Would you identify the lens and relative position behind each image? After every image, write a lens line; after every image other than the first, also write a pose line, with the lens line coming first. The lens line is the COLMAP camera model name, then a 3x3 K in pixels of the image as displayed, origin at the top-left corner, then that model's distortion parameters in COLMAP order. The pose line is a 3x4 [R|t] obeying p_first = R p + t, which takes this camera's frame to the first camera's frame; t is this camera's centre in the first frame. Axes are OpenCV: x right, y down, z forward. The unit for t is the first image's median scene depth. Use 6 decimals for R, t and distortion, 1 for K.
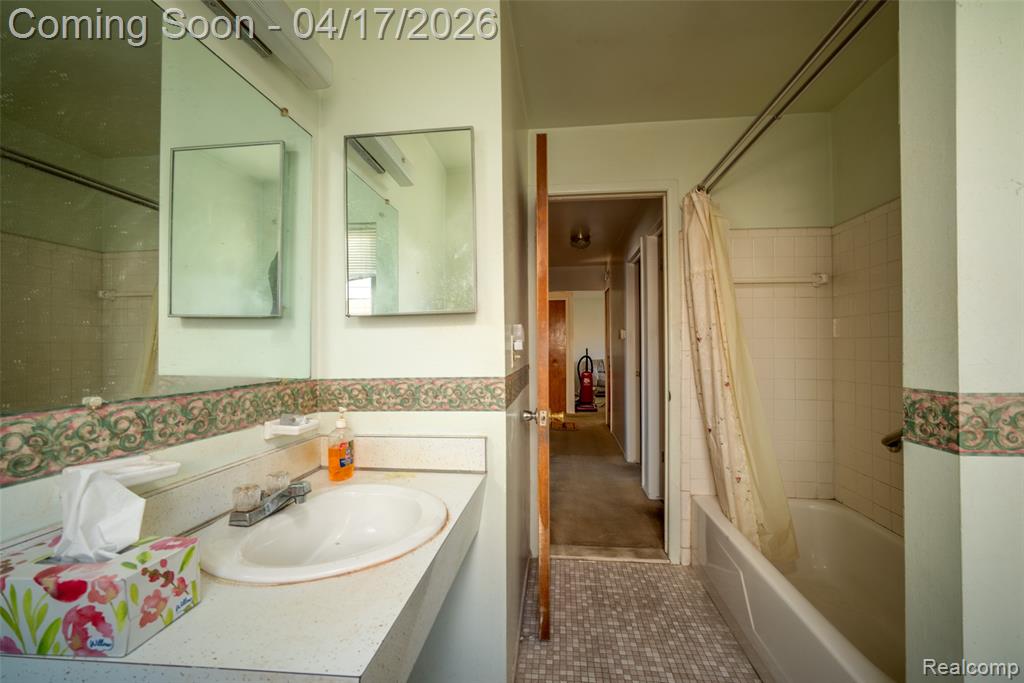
lens RADIAL K [[444.3, 0, 512.5], [0, 444.3, 344.5], [0, 0, 1]] dist [-0.022035, 0.006650]
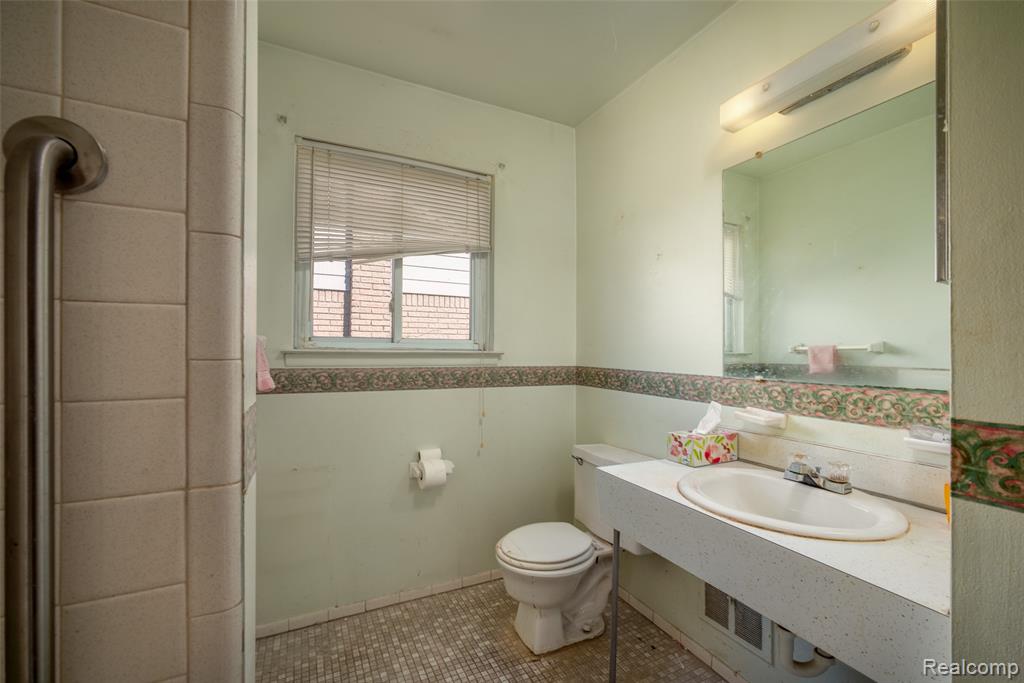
lens RADIAL K [[444.3, 0, 514.5], [0, 444.3, 346.5], [0, 0, 1]] dist [-0.022035, 0.006650]
pose [[-0.852762, -0.001856, -0.522296, 0.933604], [0.007552, 0.999845, -0.015882, 0.004771], [0.522245, -0.017488, -0.852616, 1.857824]]
